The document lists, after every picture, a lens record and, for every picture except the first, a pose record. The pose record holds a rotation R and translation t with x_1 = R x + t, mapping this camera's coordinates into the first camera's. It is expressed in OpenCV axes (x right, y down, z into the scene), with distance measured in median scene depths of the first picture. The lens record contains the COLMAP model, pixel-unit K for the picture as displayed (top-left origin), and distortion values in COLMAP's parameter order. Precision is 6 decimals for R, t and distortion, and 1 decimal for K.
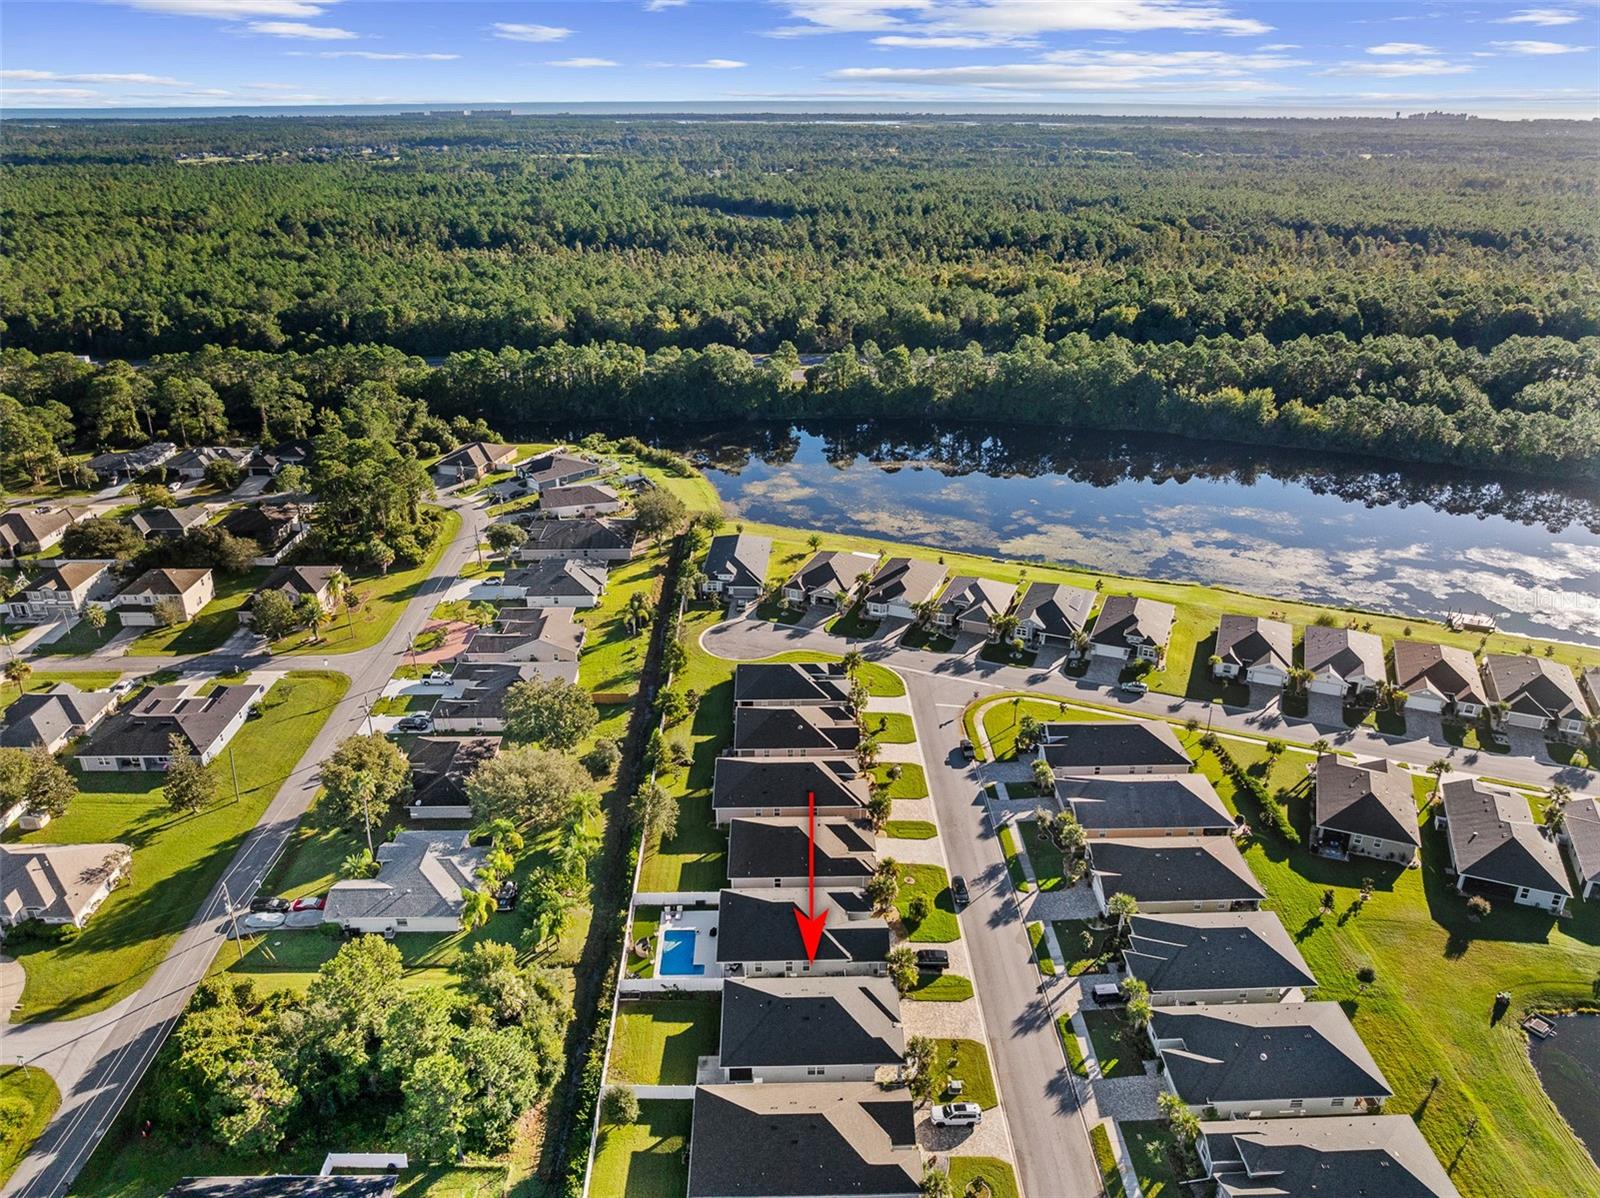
lens RADIAL K [[1134.2, 0, 802.0], [0, 1134.2, 594.8], [0, 0, 1]] dist [-0.034508, -0.004851]
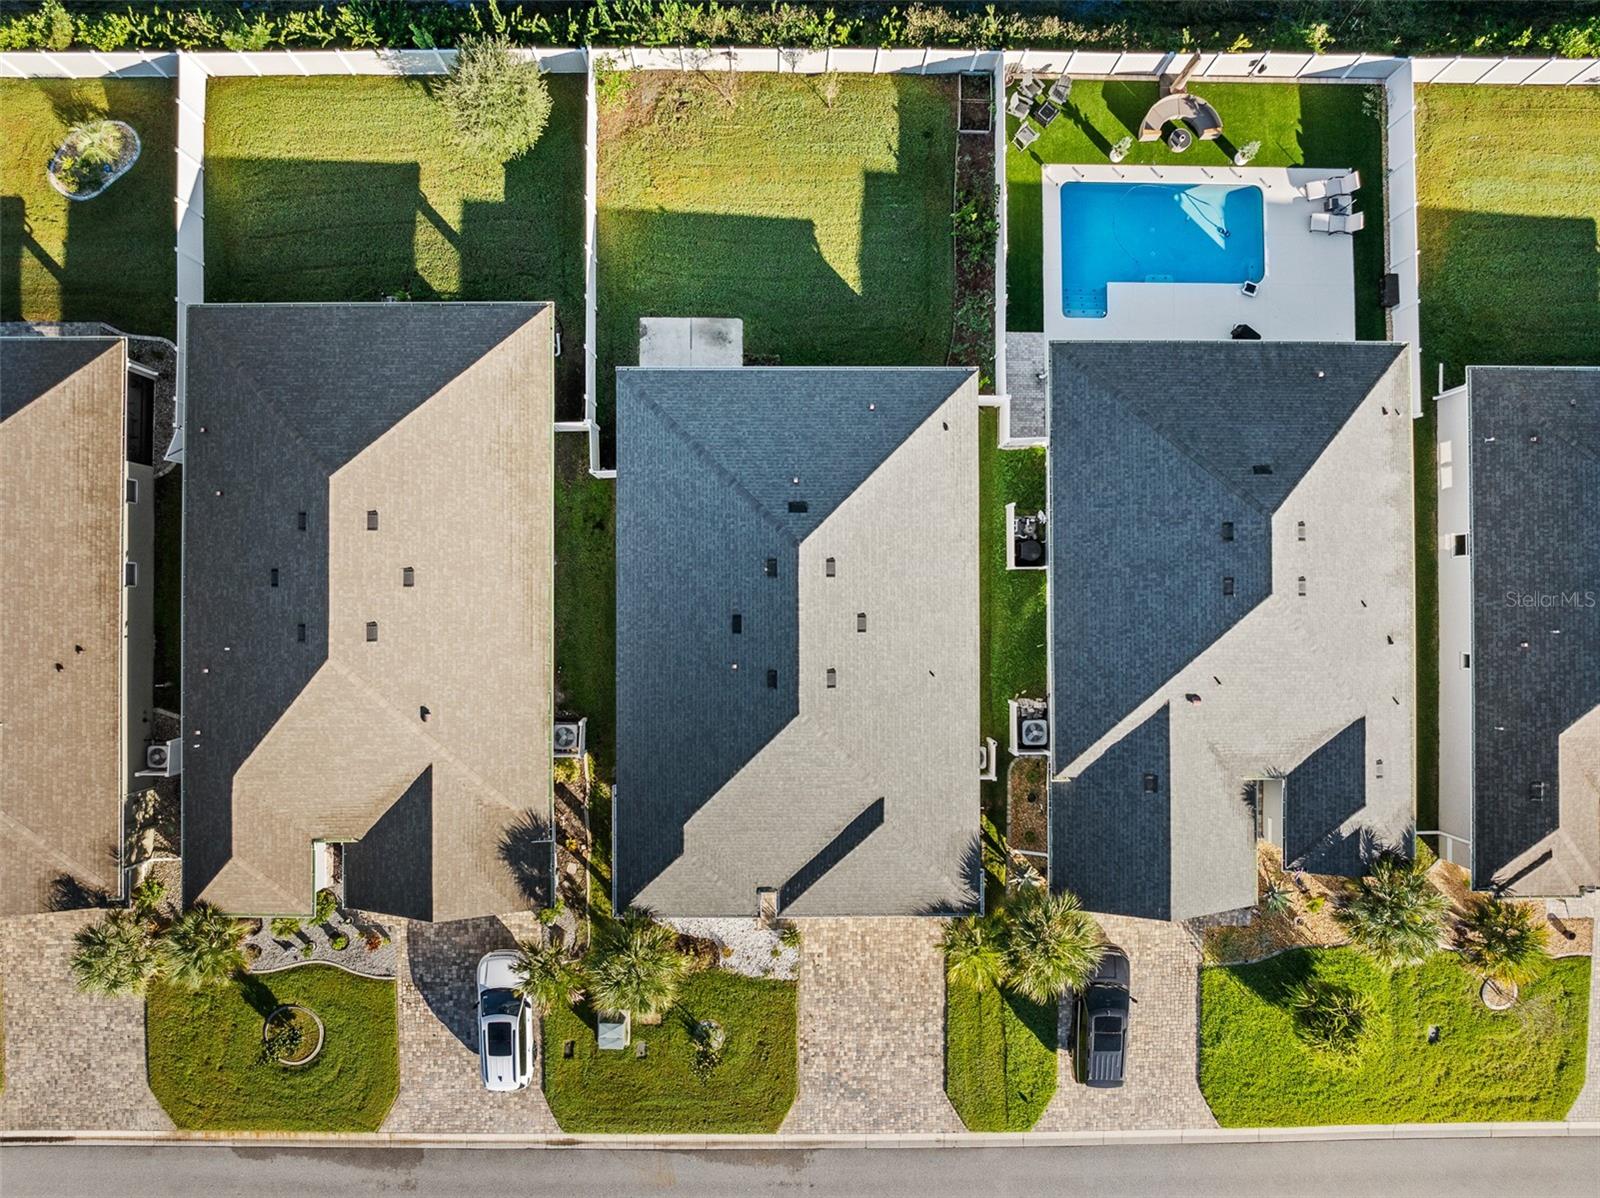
lens RADIAL K [[1126.3, 0, 795.5], [0, 1126.3, 581.2], [0, 0, 1]] dist [-0.046934, 0.021316]
pose [[-0.024367, 0.999586, -0.015284, -0.002297], [-0.417980, 0.003701, 0.908449, 0.050386], [0.908129, 0.028525, 0.417717, 0.532738]]
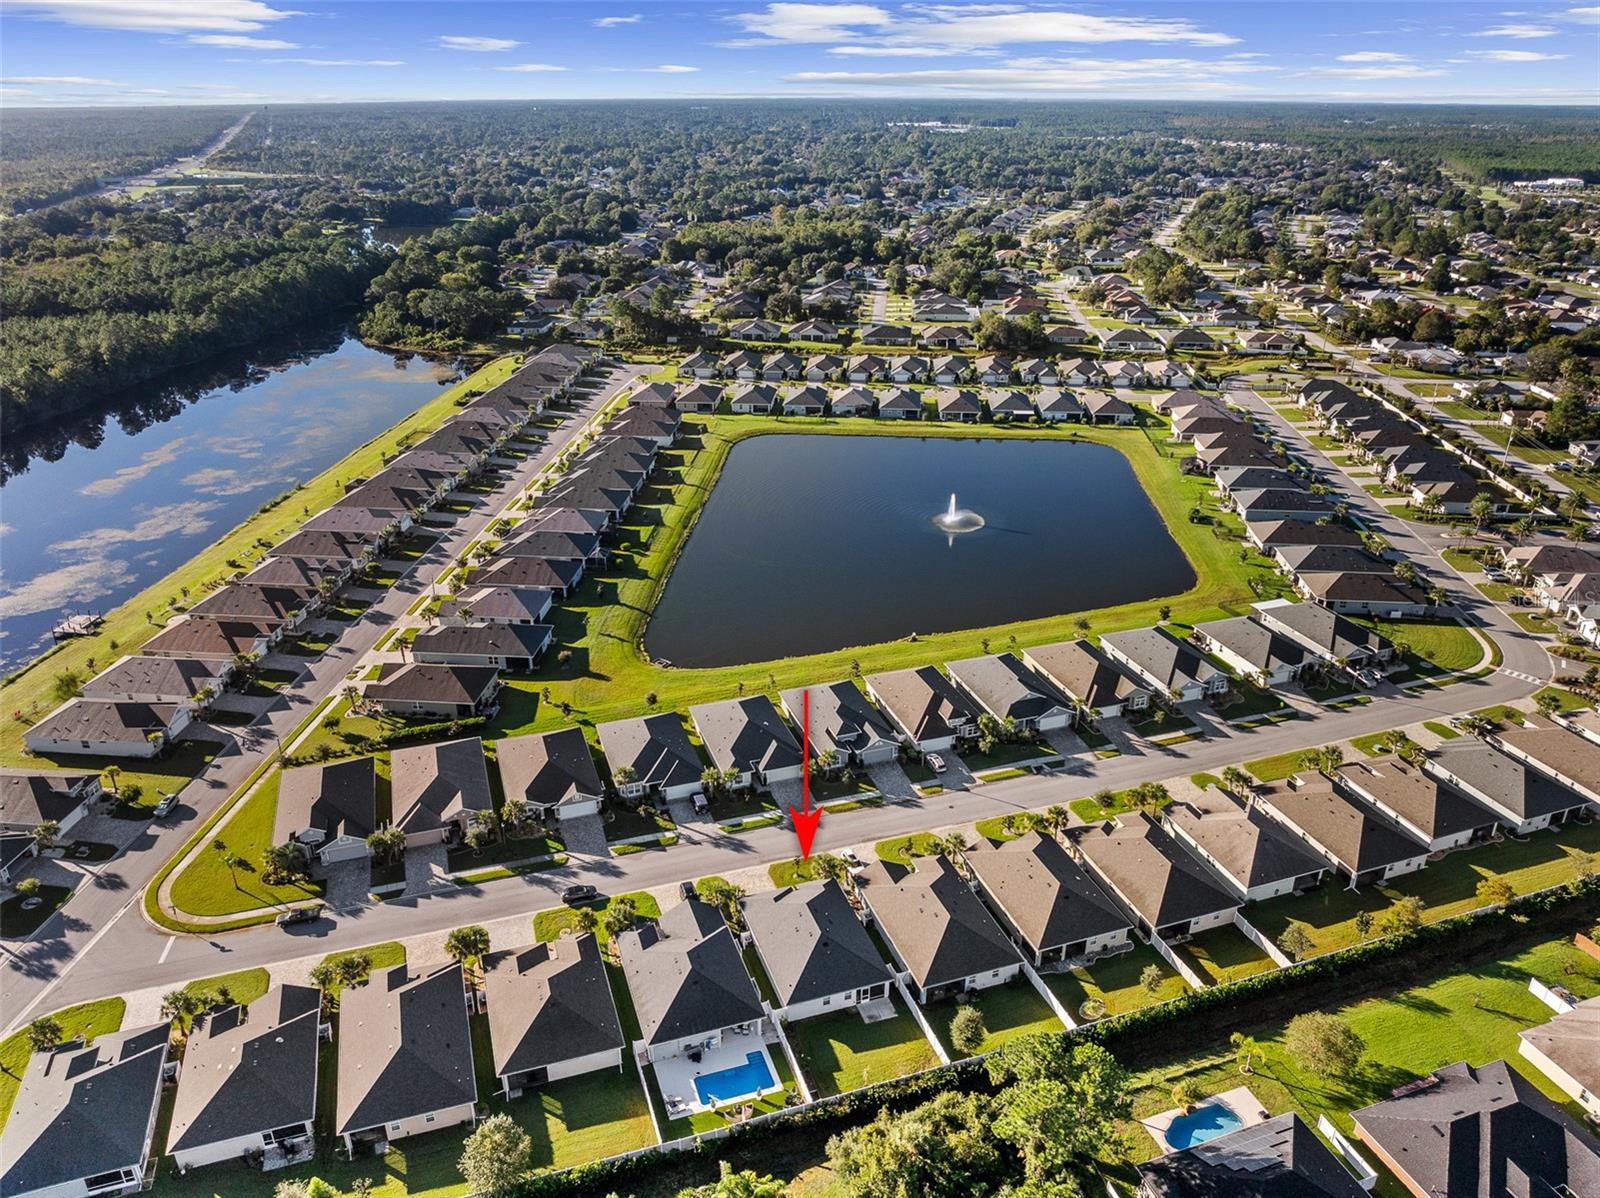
lens RADIAL K [[1134.2, 0, 802.0], [0, 1134.2, 594.8], [0, 0, 1]] dist [-0.034508, -0.004851]
pose [[-0.301610, -0.385950, 0.871823, -0.503043], [0.384221, 0.787667, 0.481617, -0.256403], [-0.872586, 0.480233, -0.089278, 0.584444]]
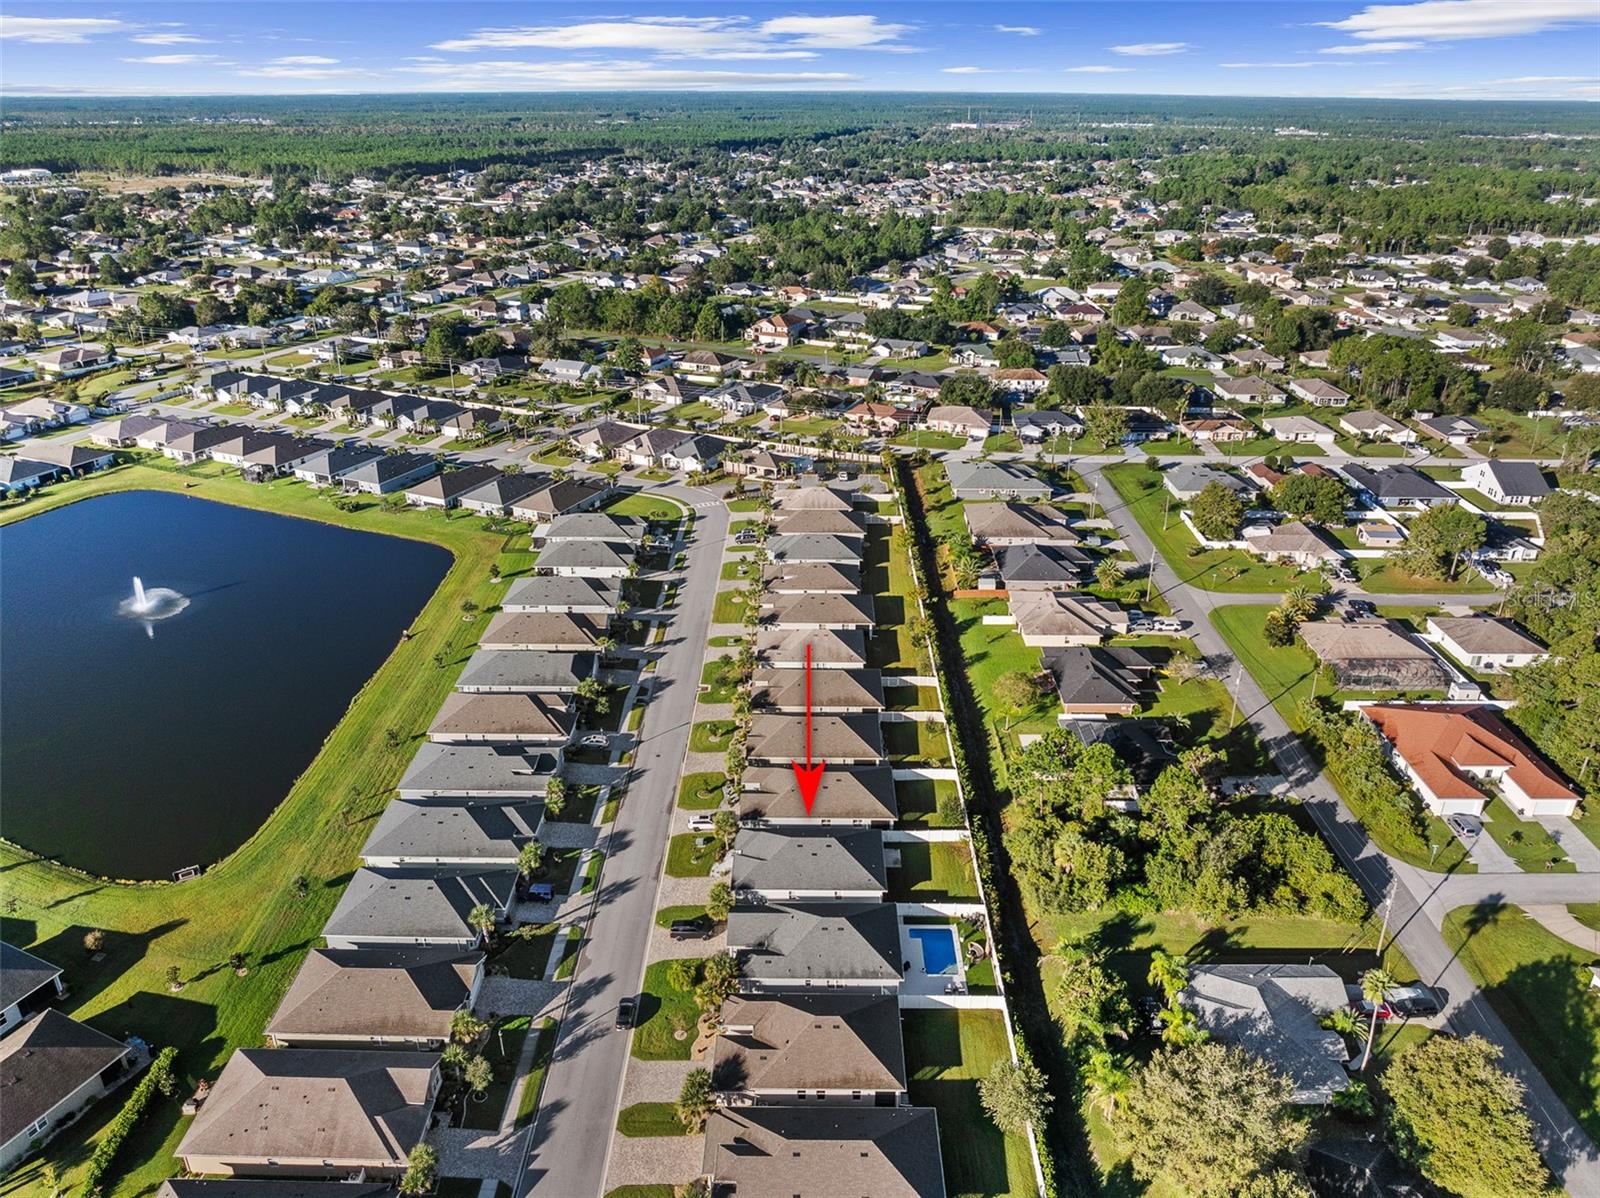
lens RADIAL K [[1134.2, 0, 802.0], [0, 1134.2, 594.8], [0, 0, 1]] dist [-0.034508, -0.004851]
pose [[-0.999307, -0.016413, 0.033404, -0.012035], [0.013862, 0.668803, 0.743311, -0.431174], [-0.034540, 0.743259, -0.668112, 0.982502]]
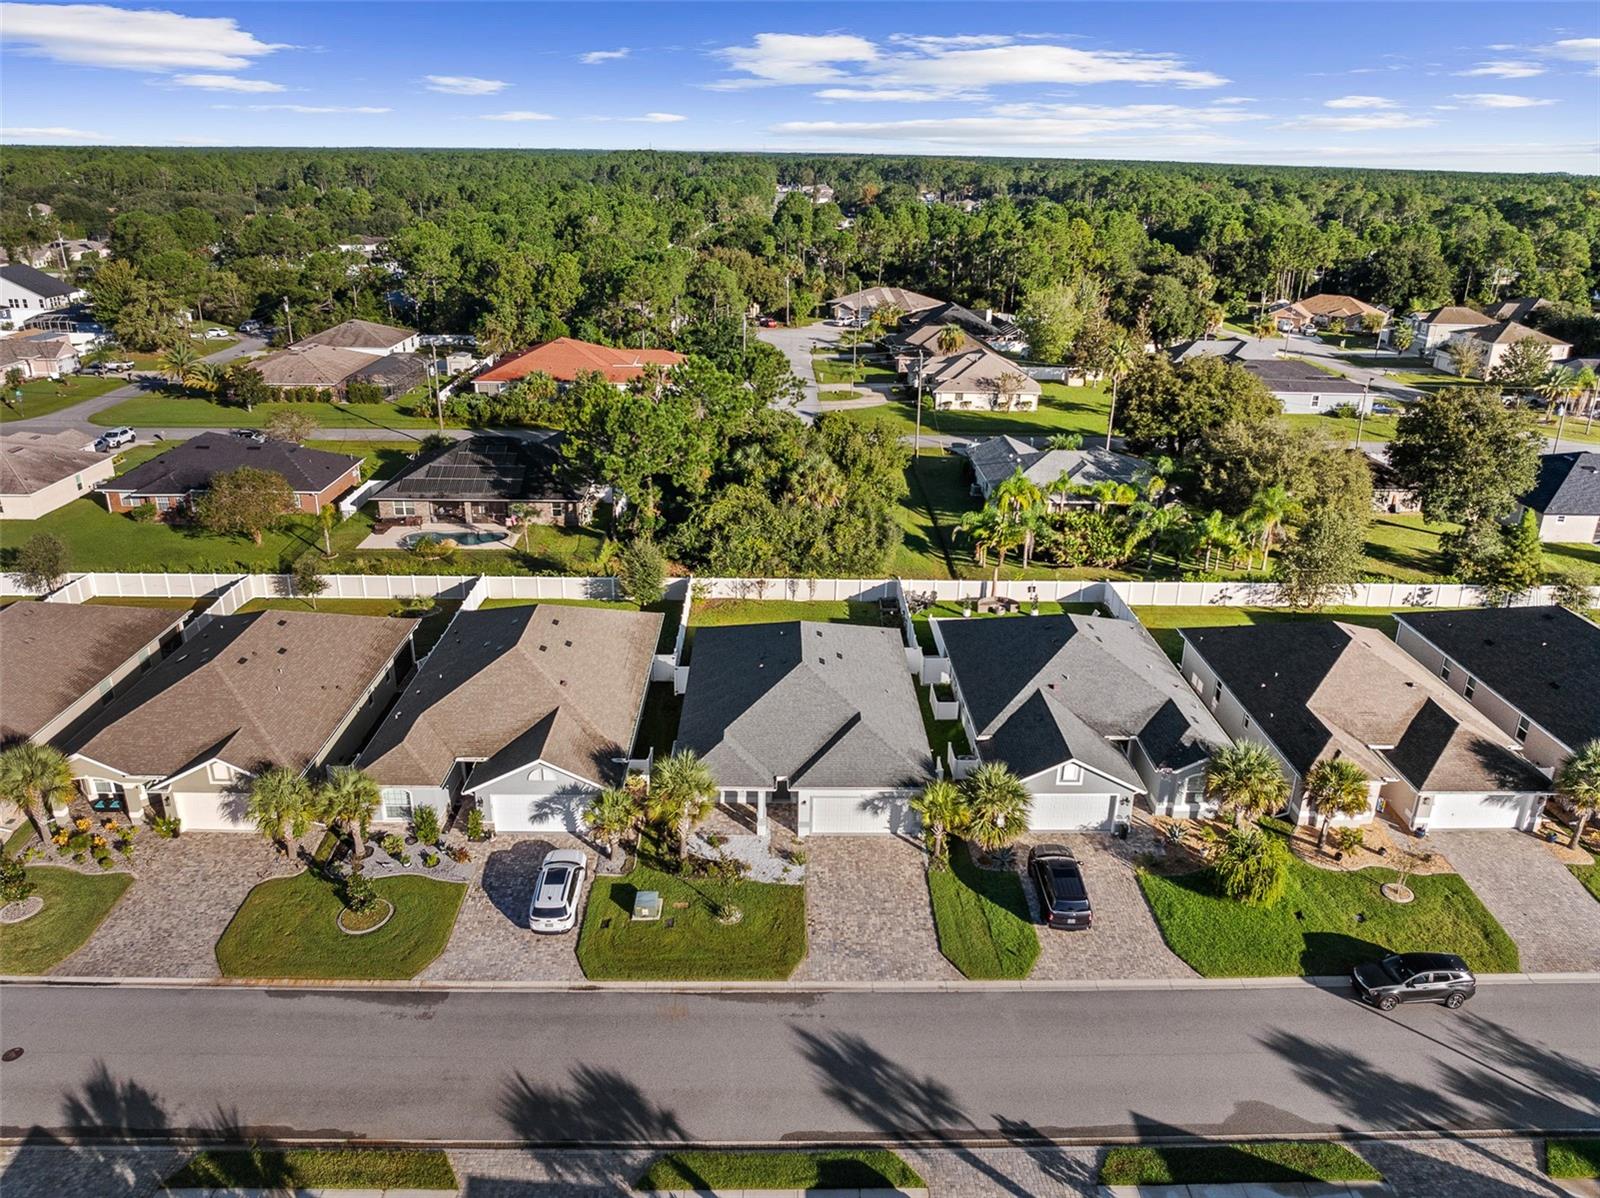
lens RADIAL K [[1134.2, 0, 802.0], [0, 1134.2, 594.8], [0, 0, 1]] dist [-0.034508, -0.004851]
pose [[-0.006995, 0.364326, -0.931245, 0.289047], [-0.421021, 0.843630, 0.333211, 0.102656], [0.907024, 0.394404, 0.147487, 0.559649]]
